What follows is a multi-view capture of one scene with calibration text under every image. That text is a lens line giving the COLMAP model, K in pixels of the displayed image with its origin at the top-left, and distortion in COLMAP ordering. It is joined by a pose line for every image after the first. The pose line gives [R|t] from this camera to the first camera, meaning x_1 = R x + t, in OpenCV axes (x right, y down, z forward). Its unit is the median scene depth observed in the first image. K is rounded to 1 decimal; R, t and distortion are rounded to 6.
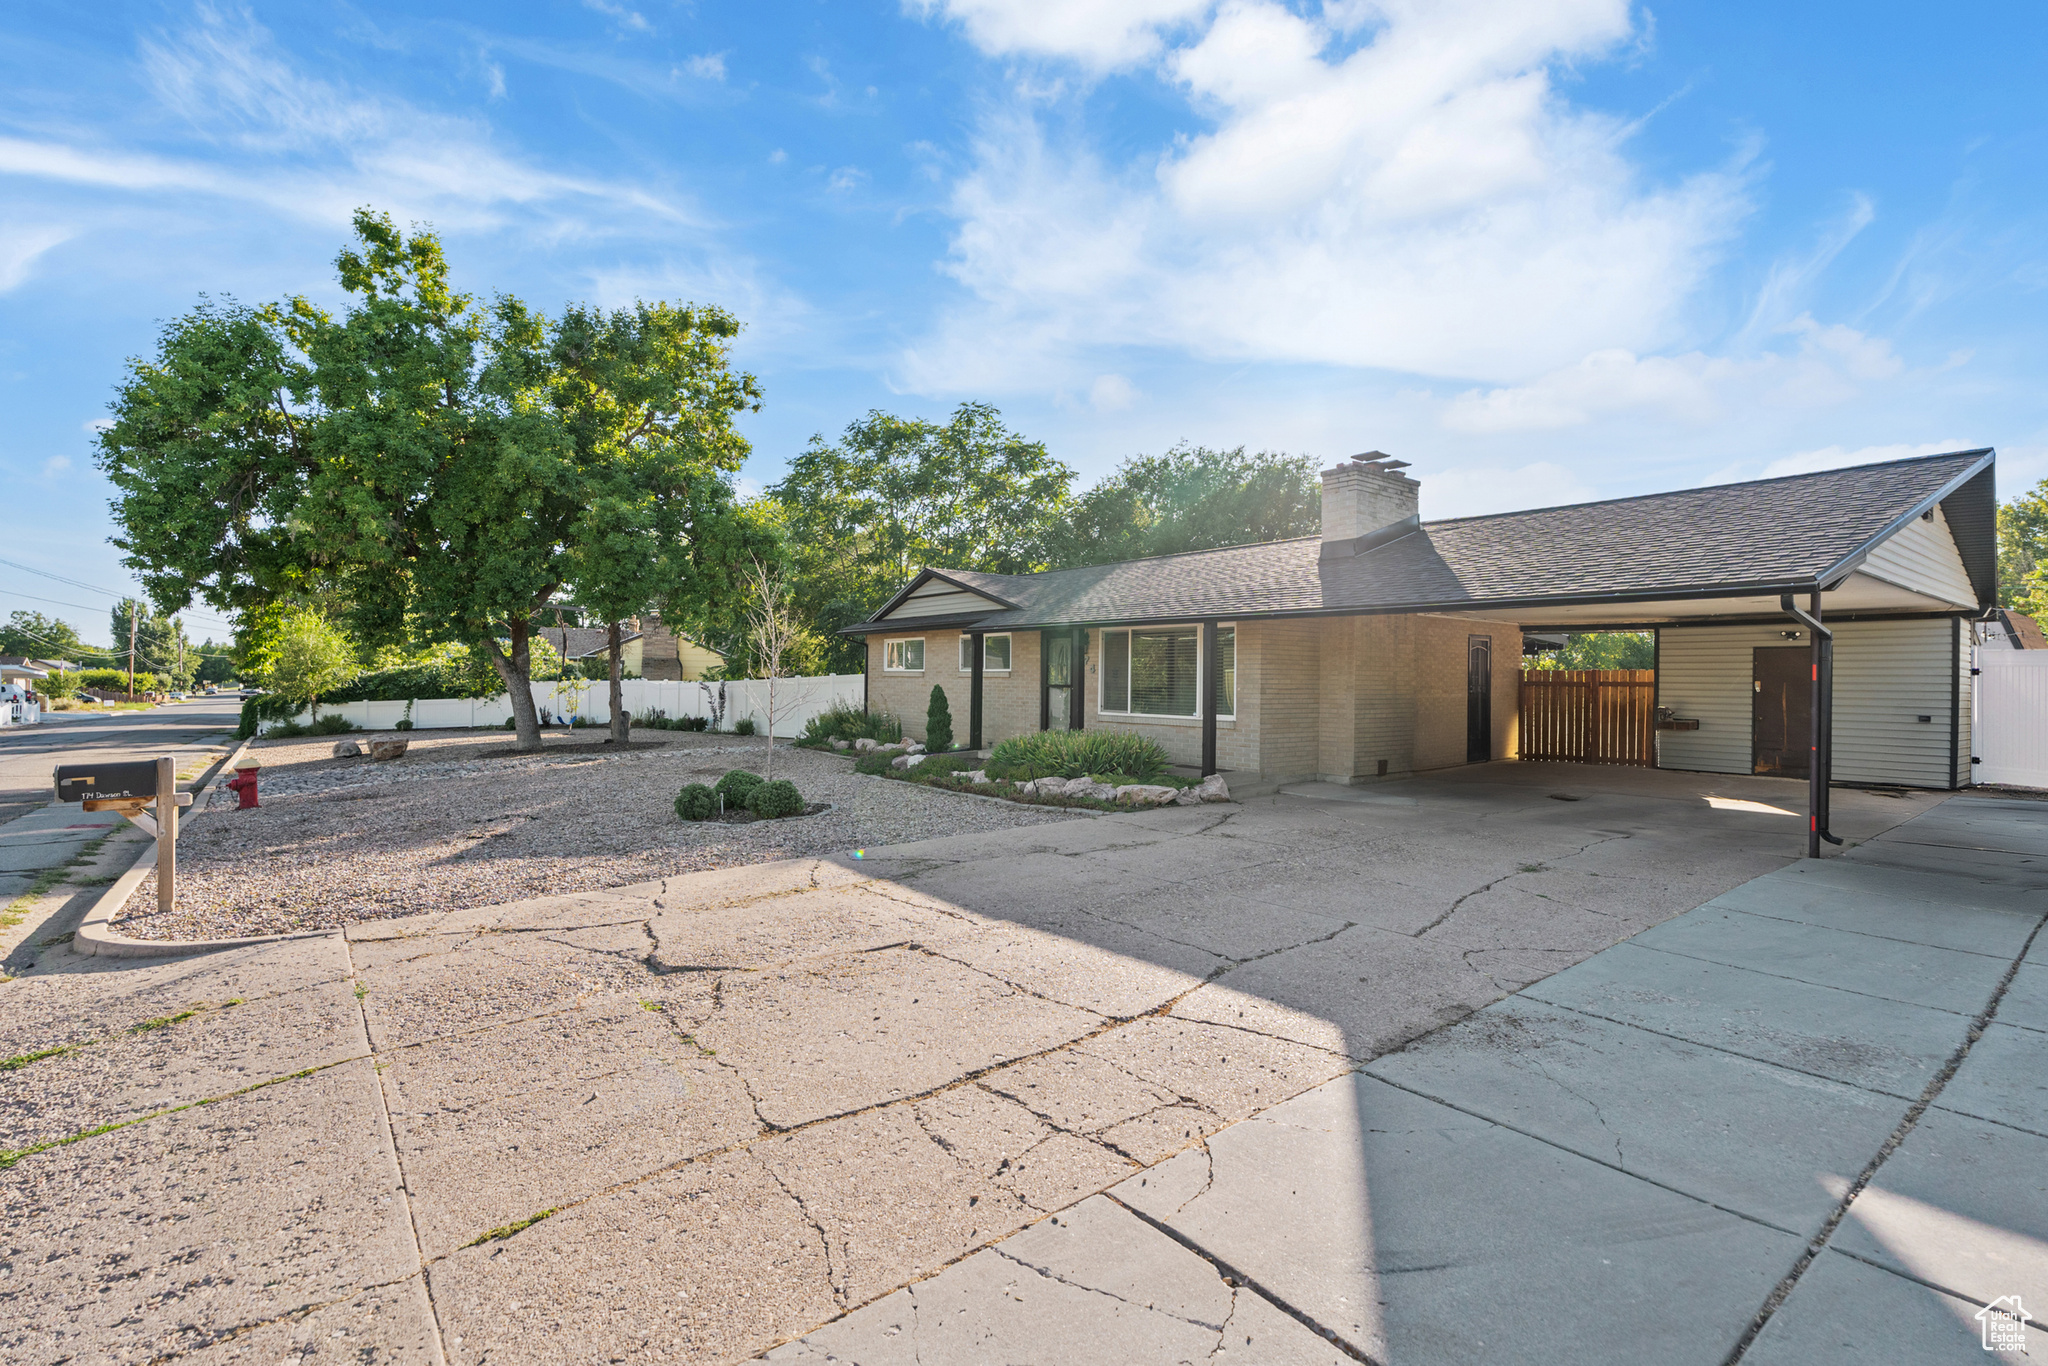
lens RADIAL K [[907.3, 0, 1024.0], [0, 907.3, 683.0], [0, 0, 1]] dist [0.003488, 0.000225]
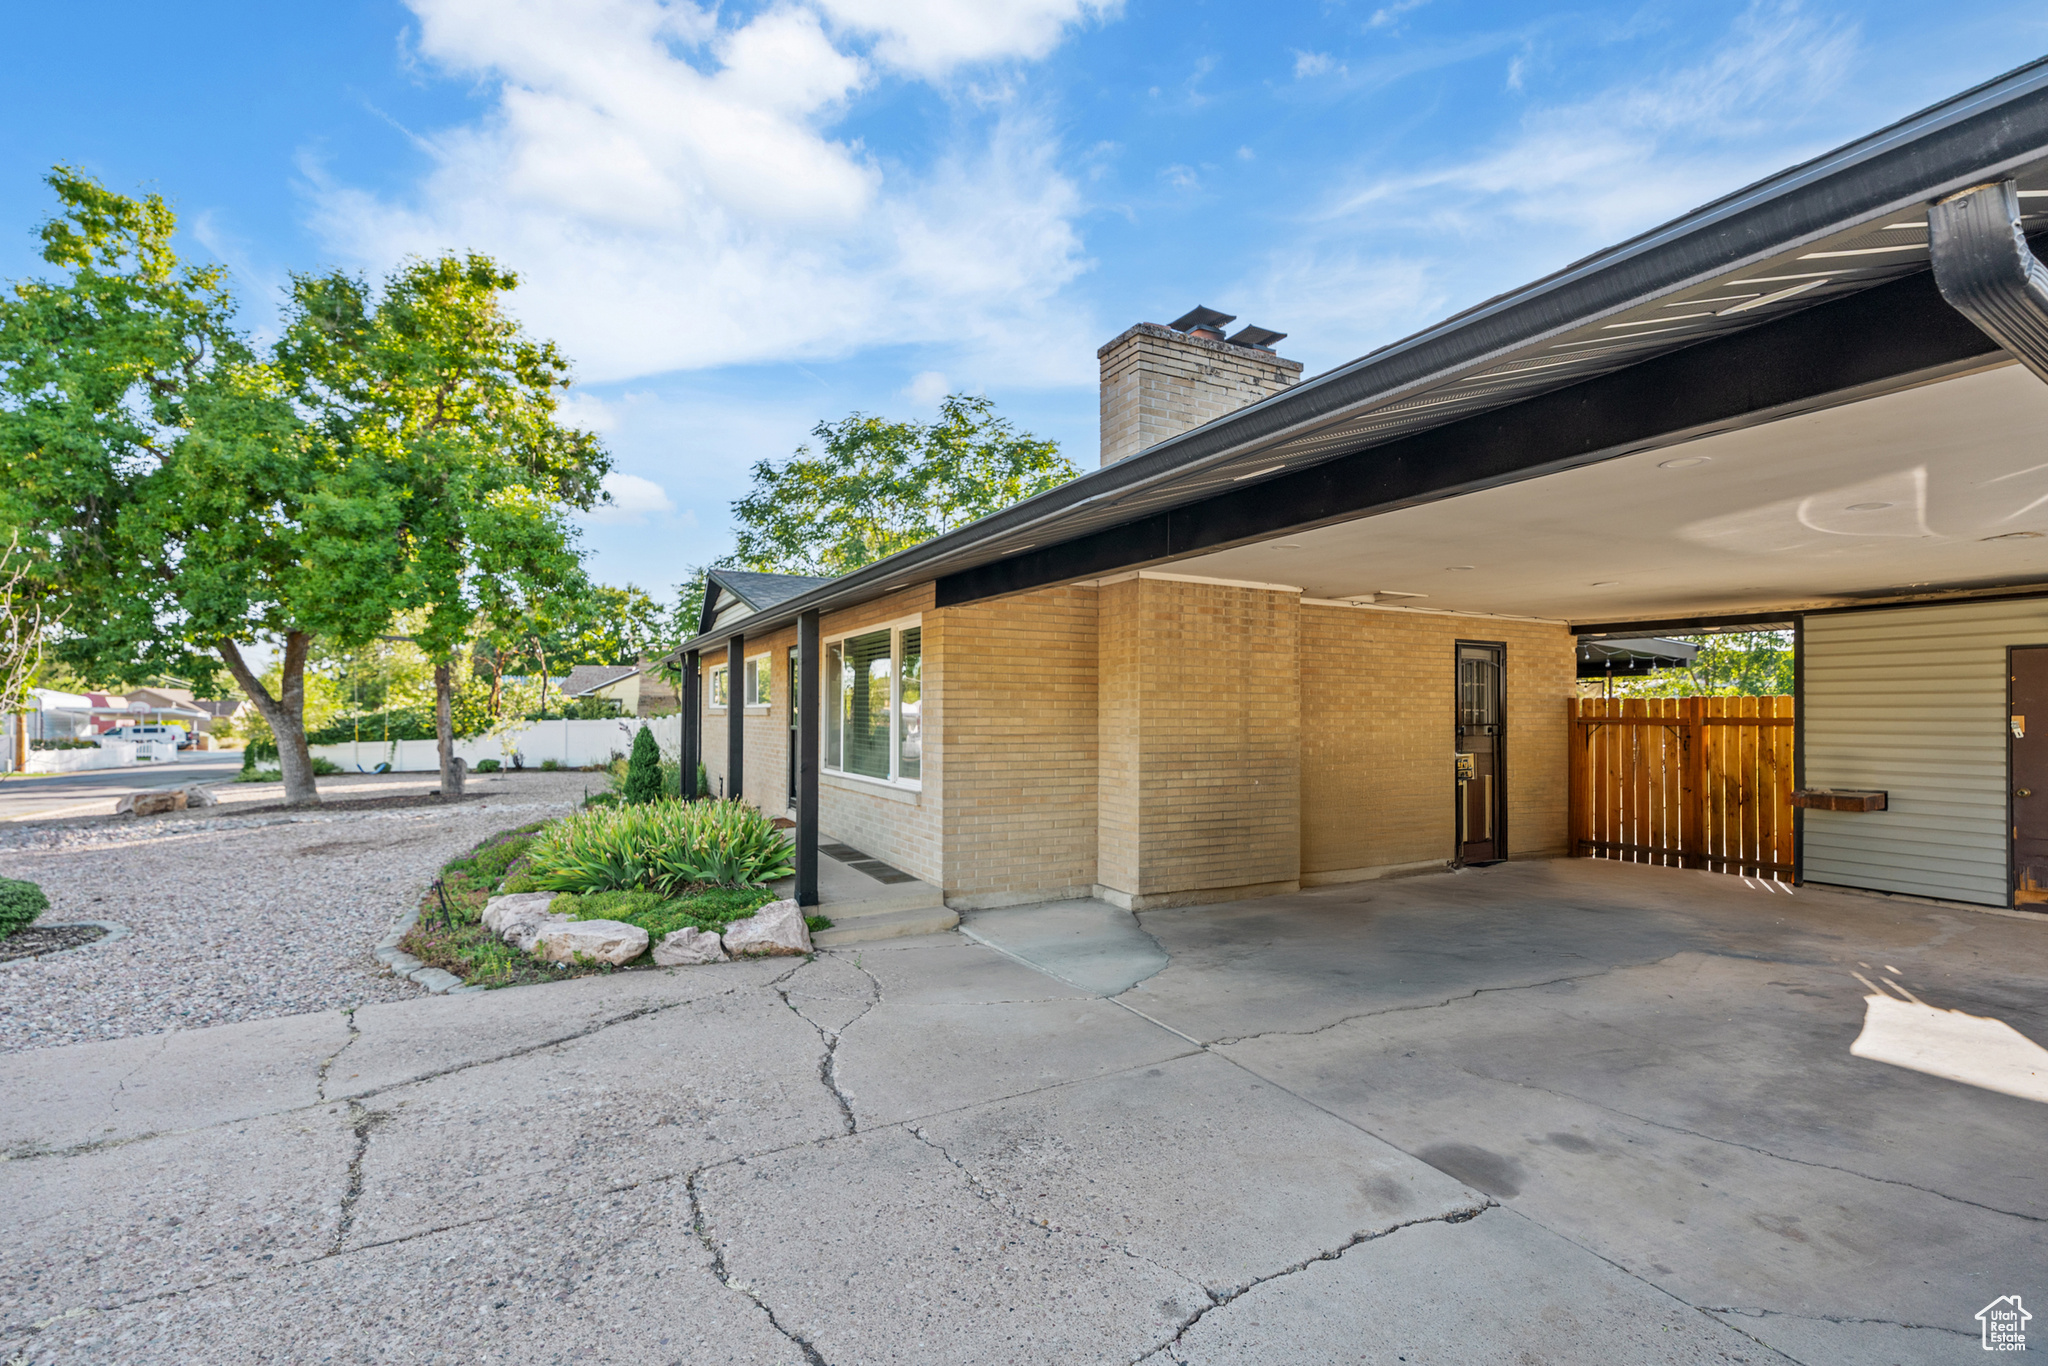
lens RADIAL K [[911.8, 0, 1006.8], [0, 911.8, 705.8], [0, 0, 1]] dist [0.000123, -0.000188]
pose [[0.983640, -0.007526, -0.179987, 0.288544], [0.004757, 0.999864, -0.015807, -0.001601], [0.180081, 0.014692, 0.983542, 0.336361]]
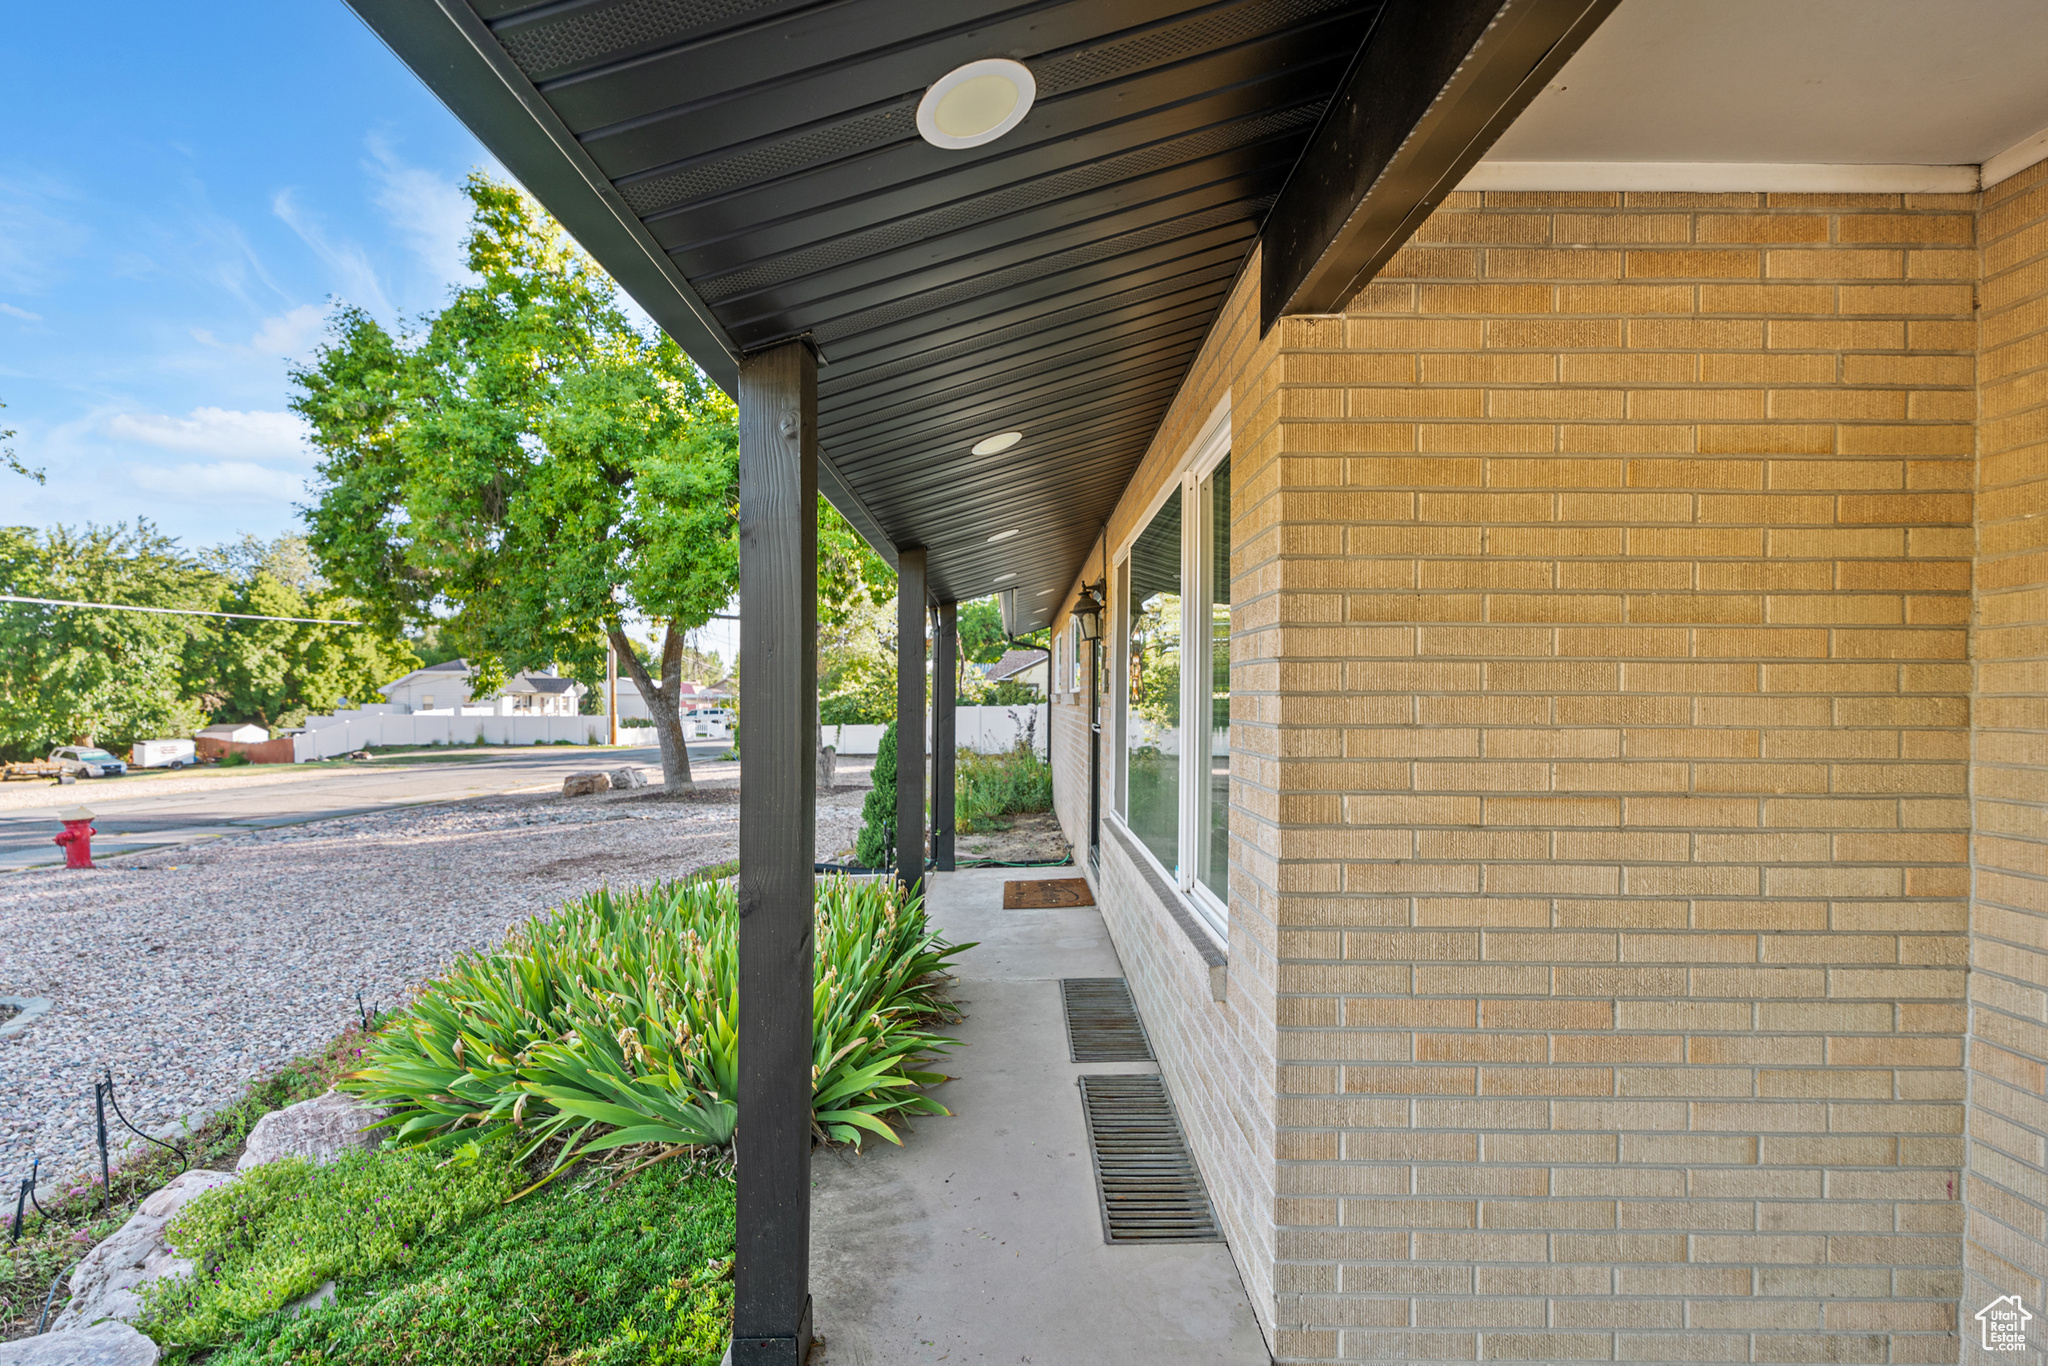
lens RADIAL K [[911.8, 0, 1006.8], [0, 911.8, 705.8], [0, 0, 1]] dist [0.000123, -0.000188]
pose [[0.782932, 0.000071, -0.622107, 0.227947], [-0.000576, 1.000000, -0.000611, -0.005512], [0.622107, 0.000836, 0.782932, 0.634466]]
